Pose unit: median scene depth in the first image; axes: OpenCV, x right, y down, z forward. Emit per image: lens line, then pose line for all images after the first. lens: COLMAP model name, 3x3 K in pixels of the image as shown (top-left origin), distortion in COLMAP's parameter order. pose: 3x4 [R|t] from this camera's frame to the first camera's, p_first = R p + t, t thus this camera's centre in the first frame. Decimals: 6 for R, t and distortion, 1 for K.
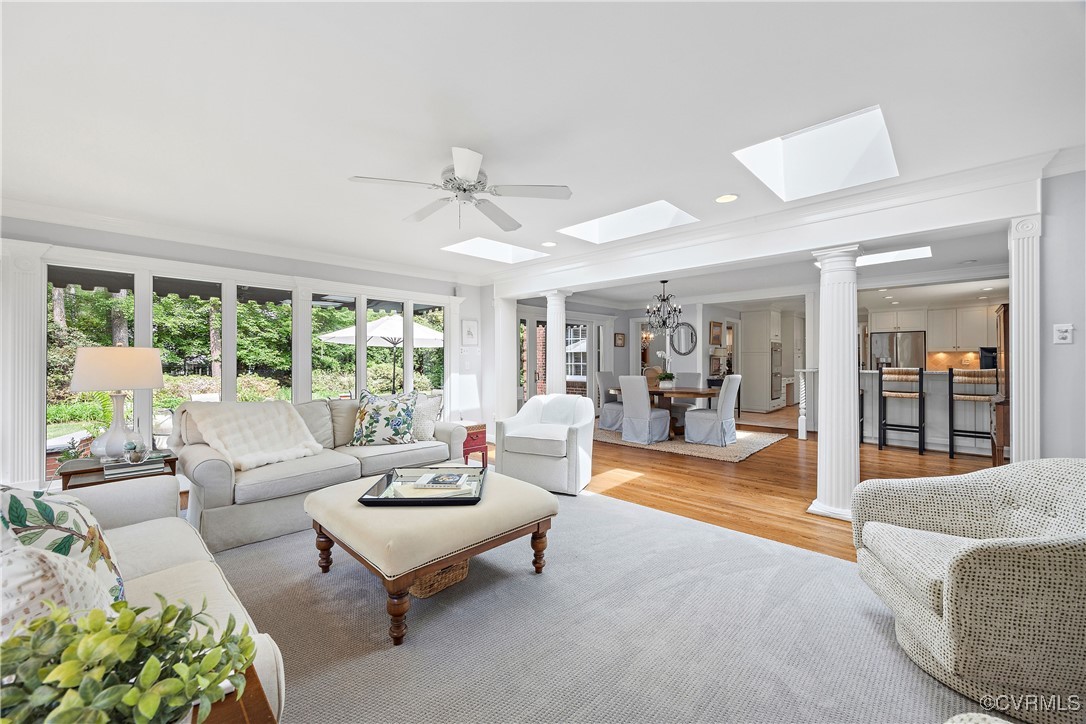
lens RADIAL K [[424.4, 0, 539.1], [0, 424.4, 360.3], [0, 0, 1]] dist [-0.000333, 0.000177]
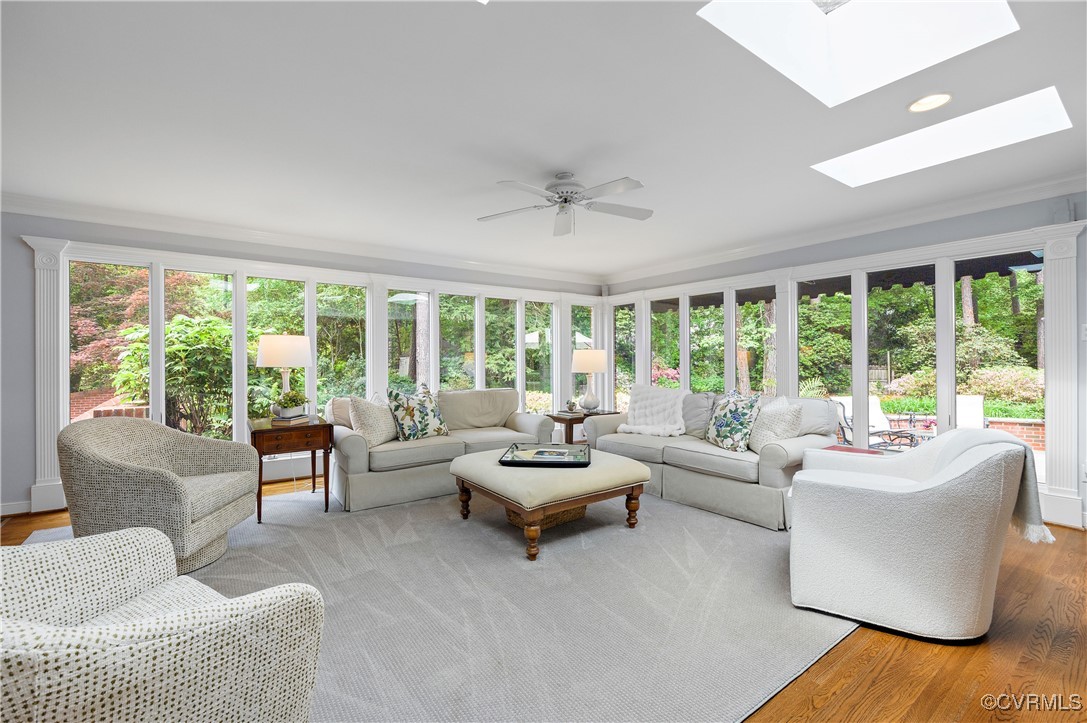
lens RADIAL K [[467.4, 0, 522.1], [0, 467.4, 360.9], [0, 0, 1]] dist [-0.003909, -0.000133]
pose [[-0.196824, 0.003472, -0.980433, 0.591856], [0.006567, 0.999976, 0.002223, 0.006307], [0.980417, -0.006001, -0.196842, 0.634881]]
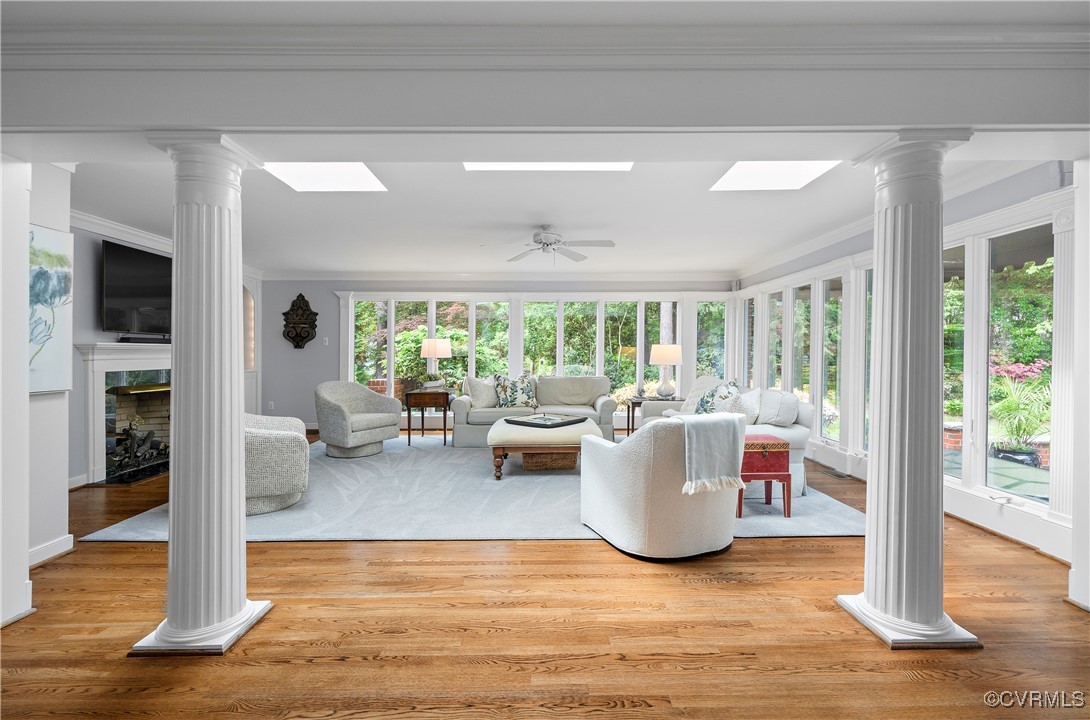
lens RADIAL K [[480.5, 0, 543.5], [0, 480.5, 343.2], [0, 0, 1]] dist [0.035370, 0.000042]
pose [[-0.717213, -0.011464, -0.696759, 0.623453], [0.004313, 0.999772, -0.020890, 0.005307], [0.696840, -0.017987, -0.717001, 1.306035]]
